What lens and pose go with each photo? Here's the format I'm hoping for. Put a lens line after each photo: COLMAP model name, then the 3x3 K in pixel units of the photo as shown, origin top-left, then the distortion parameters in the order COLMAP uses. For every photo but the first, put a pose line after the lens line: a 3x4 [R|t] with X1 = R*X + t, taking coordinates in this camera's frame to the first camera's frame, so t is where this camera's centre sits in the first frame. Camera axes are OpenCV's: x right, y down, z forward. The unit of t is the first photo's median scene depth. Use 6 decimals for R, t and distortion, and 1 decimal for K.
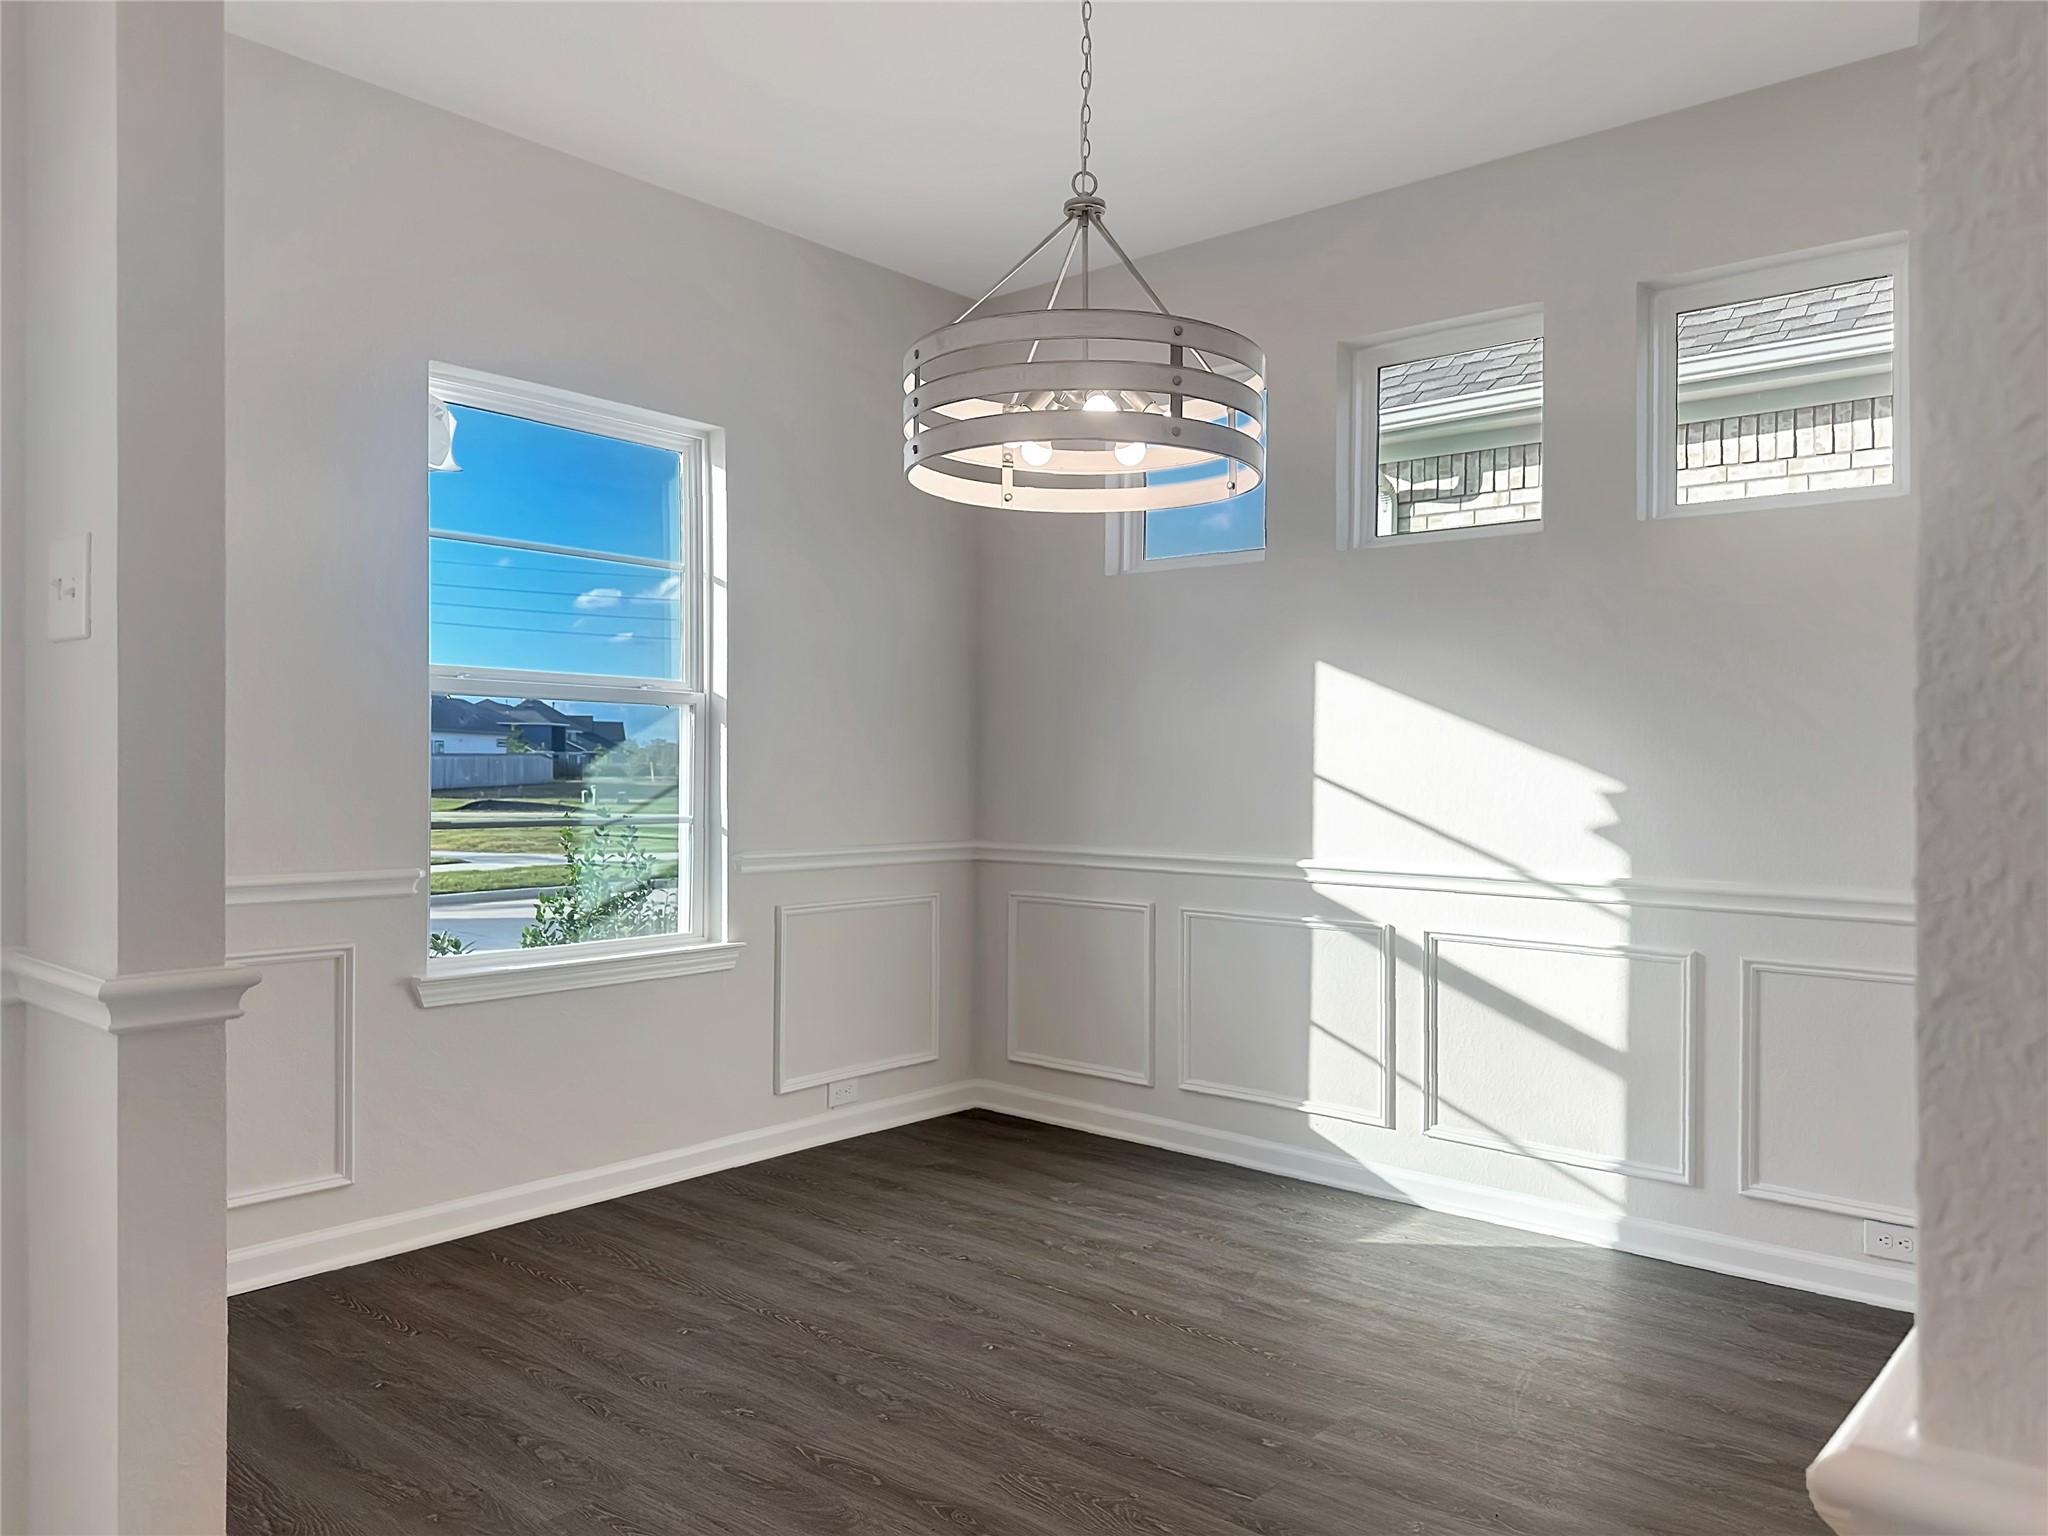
lens RADIAL K [[1508.2, 0, 1014.7], [0, 1508.2, 788.8], [0, 0, 1]] dist [0.049832, -0.029584]
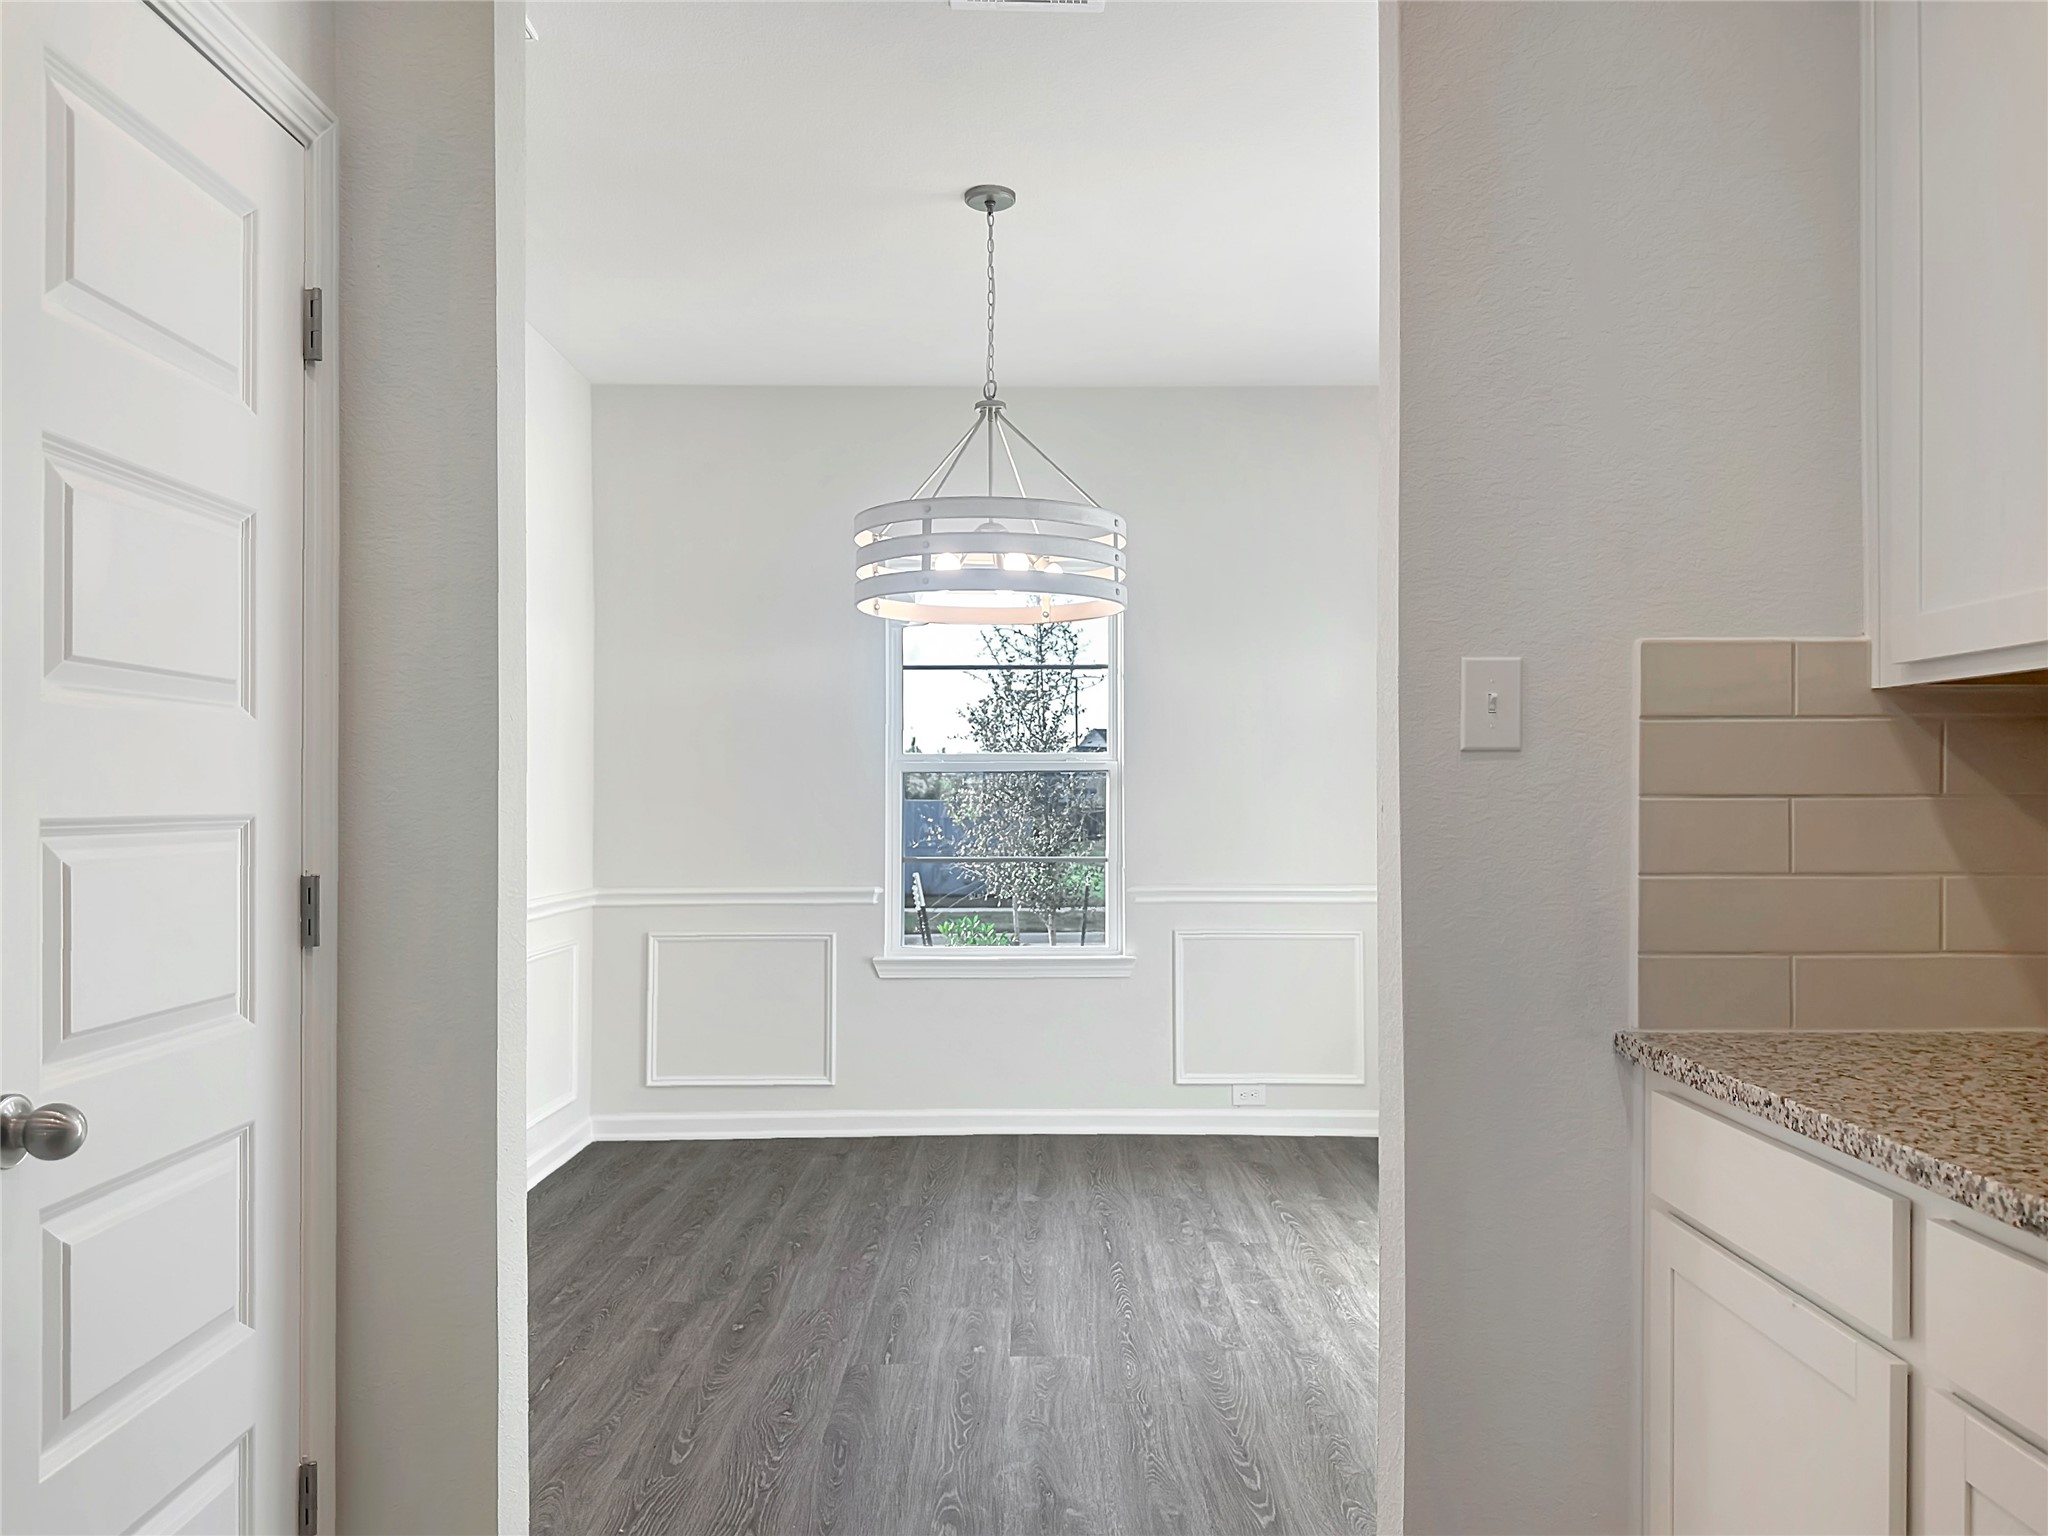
lens RADIAL K [[1508.2, 0, 1047.2], [0, 1508.2, 806.6], [0, 0, 1]] dist [0.049832, -0.029584]
pose [[0.648647, -0.003252, -0.761083, 0.933803], [-0.003472, 0.999968, -0.007232, -0.019156], [0.761082, 0.007333, 0.648614, 0.157107]]
